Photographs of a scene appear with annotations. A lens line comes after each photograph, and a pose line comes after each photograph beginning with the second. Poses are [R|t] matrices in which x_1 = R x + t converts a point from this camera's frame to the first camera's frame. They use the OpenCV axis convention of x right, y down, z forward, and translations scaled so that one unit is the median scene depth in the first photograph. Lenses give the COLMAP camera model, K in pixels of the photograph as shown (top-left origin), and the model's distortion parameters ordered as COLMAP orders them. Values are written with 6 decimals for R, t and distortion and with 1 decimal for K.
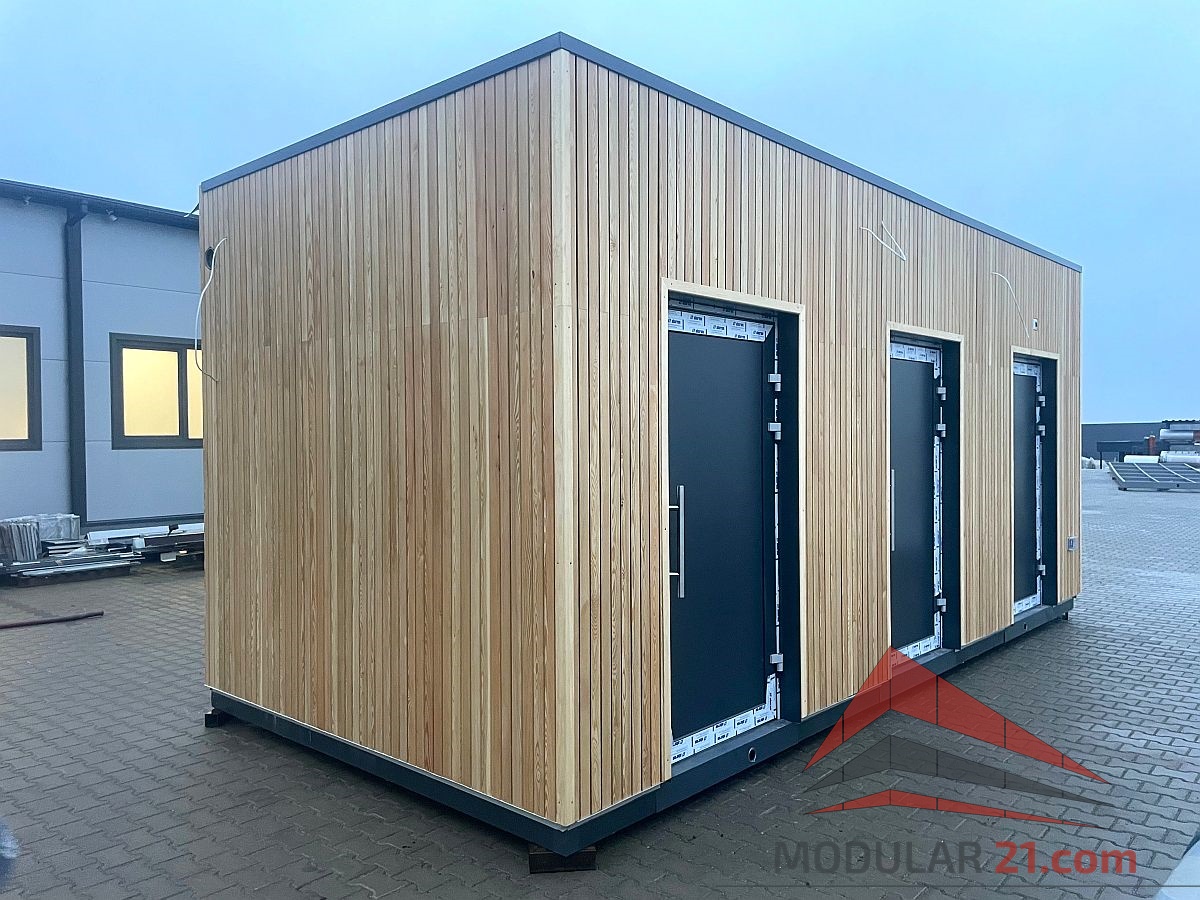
lens RADIAL K [[911.7, 0, 604.1], [0, 911.7, 447.4], [0, 0, 1]] dist [0.089365, -0.125558]
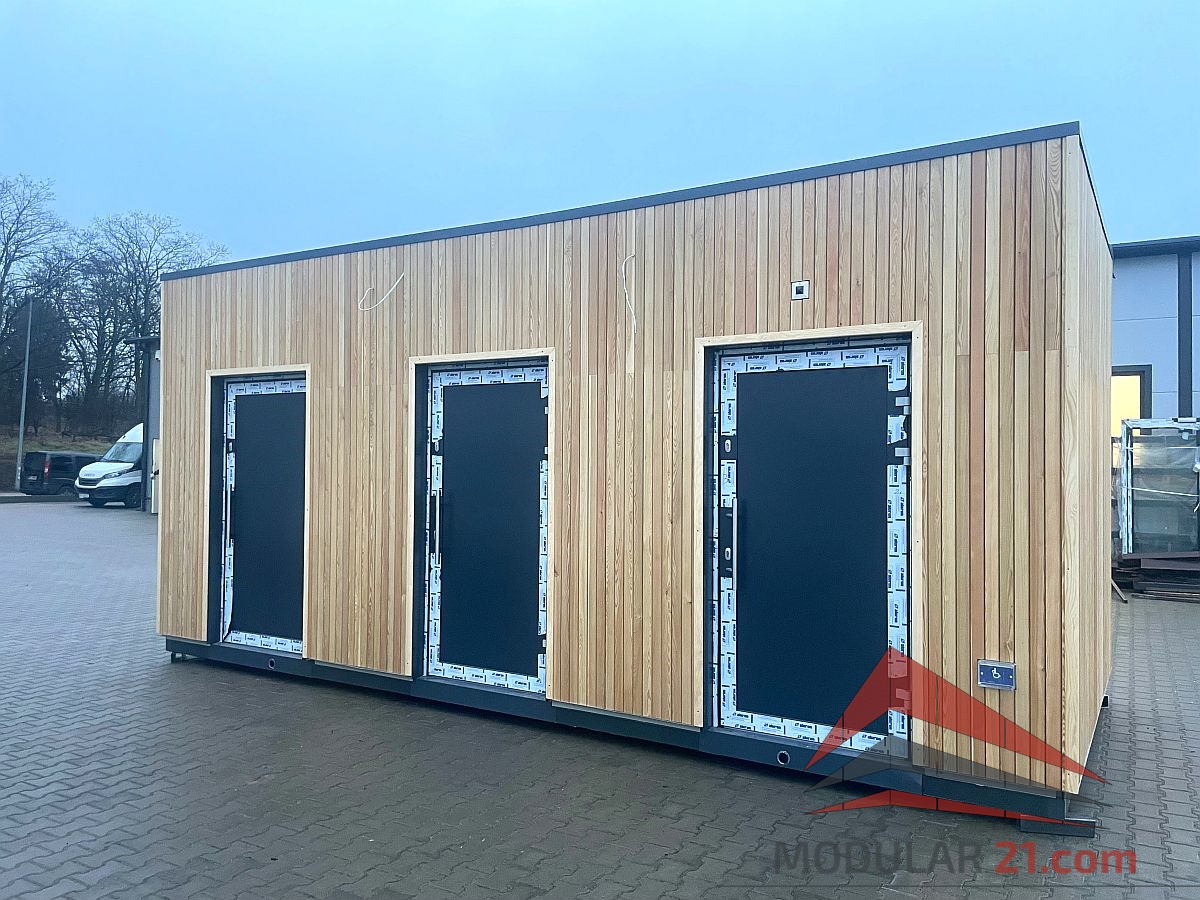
lens RADIAL K [[911.7, 0, 604.1], [0, 911.7, 447.4], [0, 0, 1]] dist [0.089365, -0.125558]
pose [[0.180857, -0.011317, -0.983444, 1.773936], [-0.024922, 0.999560, -0.016086, -0.015770], [0.983194, 0.027418, 0.180495, 1.255164]]
